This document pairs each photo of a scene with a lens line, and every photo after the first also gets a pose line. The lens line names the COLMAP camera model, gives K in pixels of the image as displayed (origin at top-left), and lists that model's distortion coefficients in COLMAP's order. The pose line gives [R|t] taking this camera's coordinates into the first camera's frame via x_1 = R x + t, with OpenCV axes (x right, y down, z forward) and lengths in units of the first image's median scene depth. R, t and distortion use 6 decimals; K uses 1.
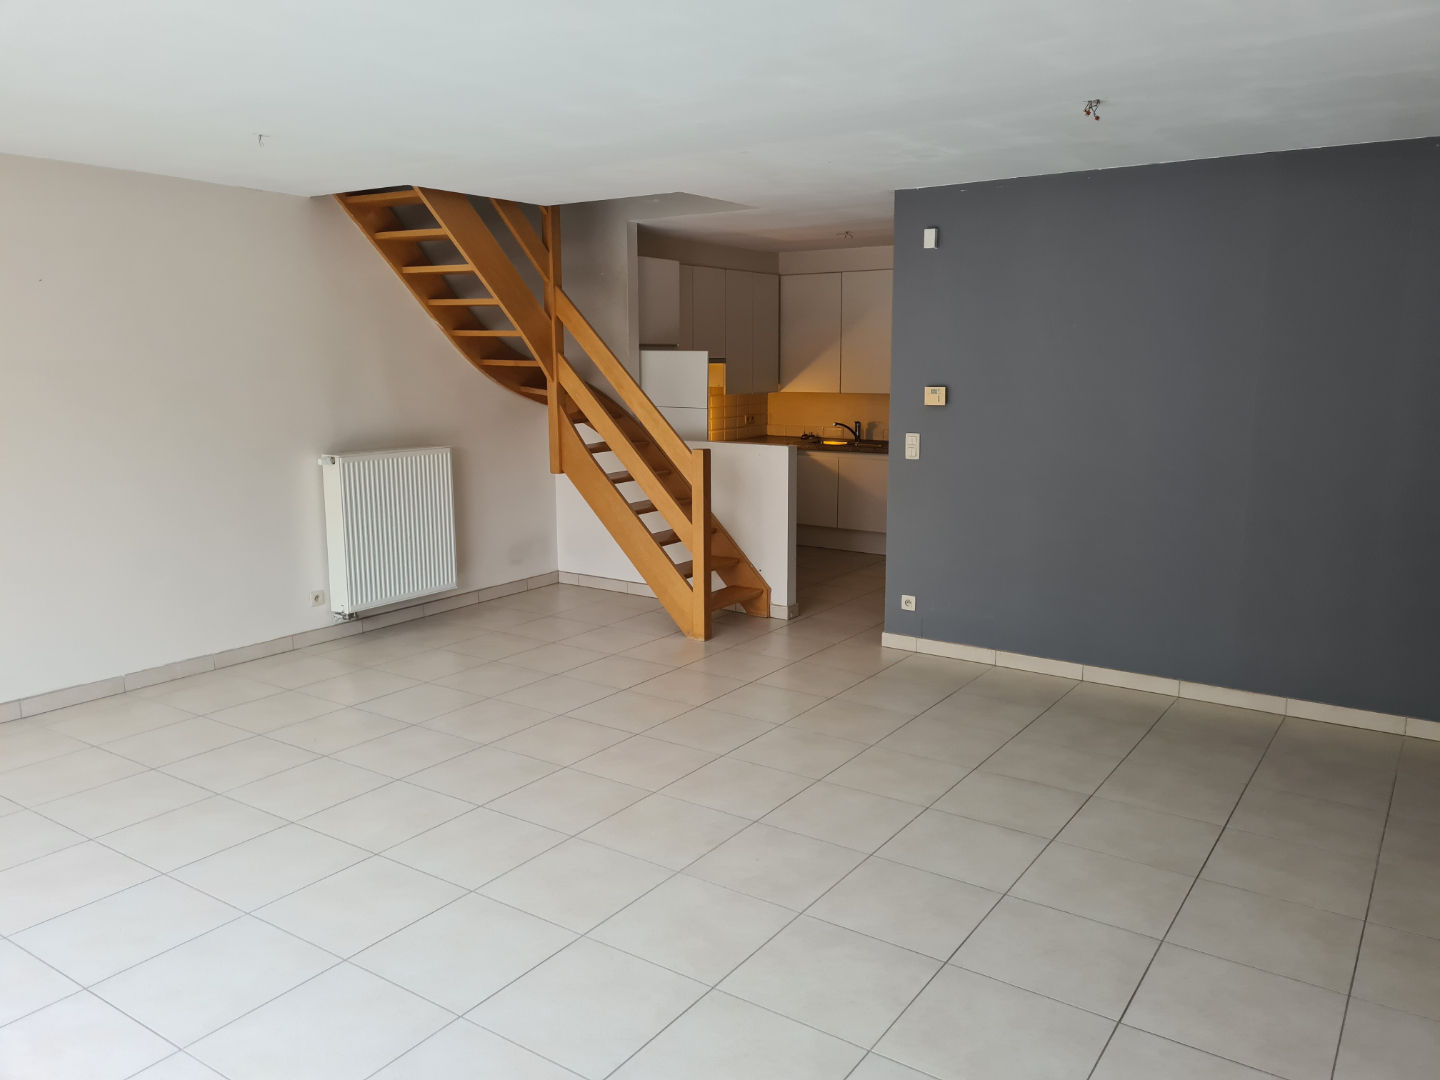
lens RADIAL K [[1089.3, 0, 720.4], [0, 1089.3, 537.8], [0, 0, 1]] dist [0.065980, -0.003368]
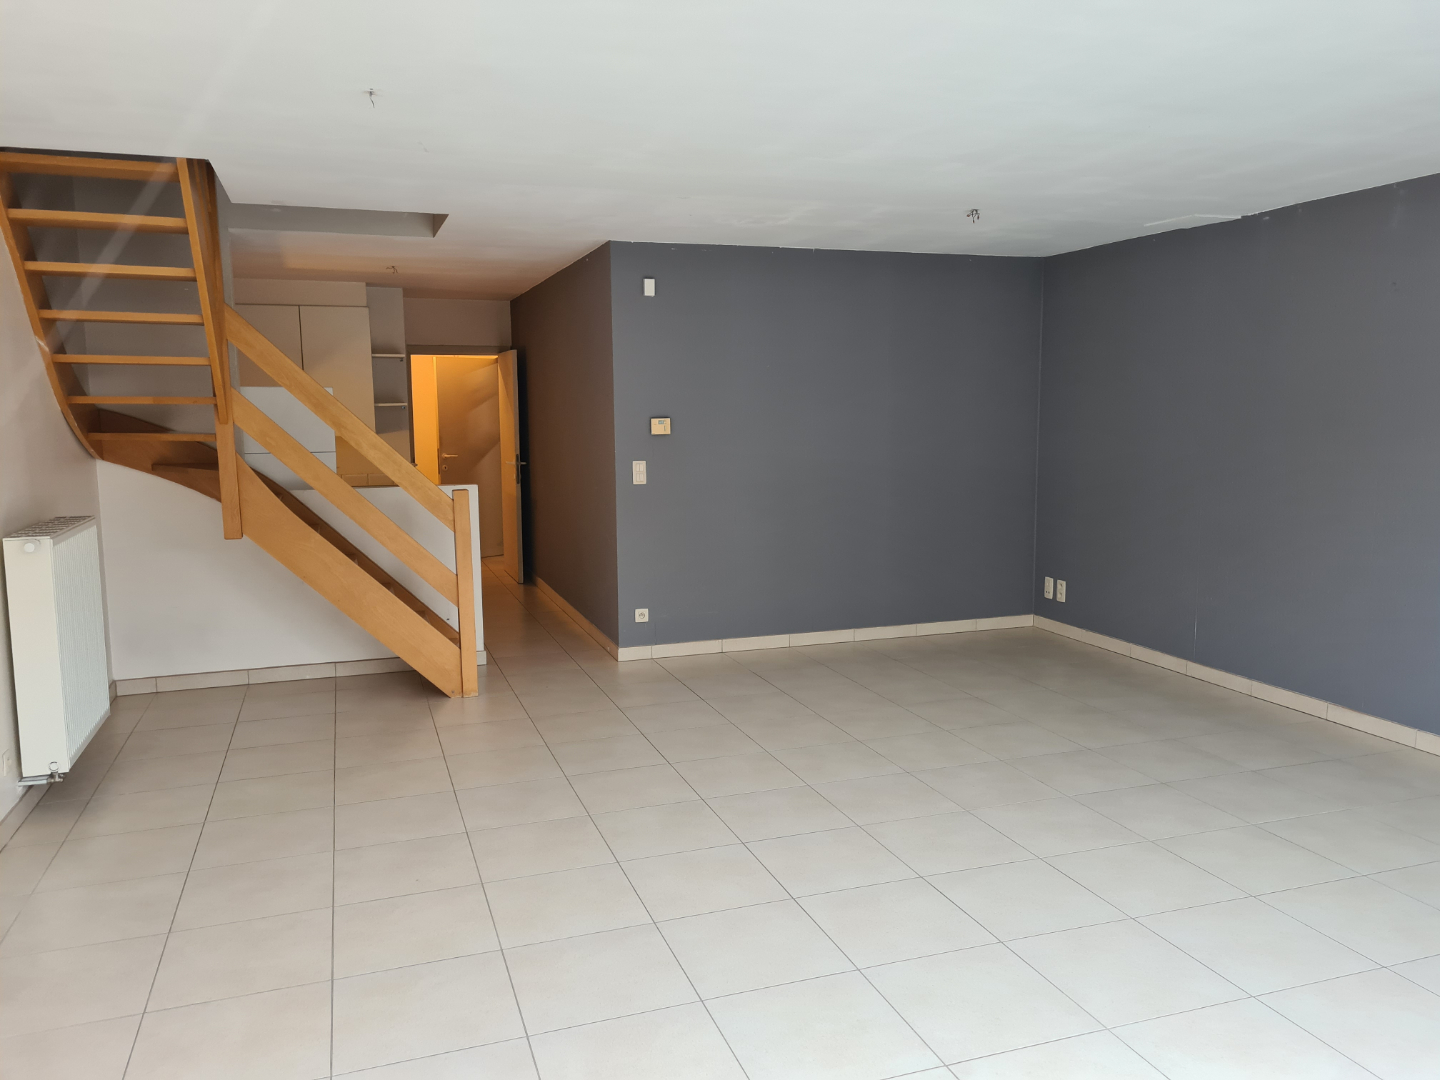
lens RADIAL K [[1089.3, 0, 720.9], [0, 1089.3, 545.2], [0, 0, 1]] dist [0.065980, -0.003368]
pose [[0.595281, -0.109988, 0.795954, -0.650338], [0.143081, 0.989265, 0.029692, -0.031654], [-0.790676, 0.096211, 0.604628, 0.271493]]
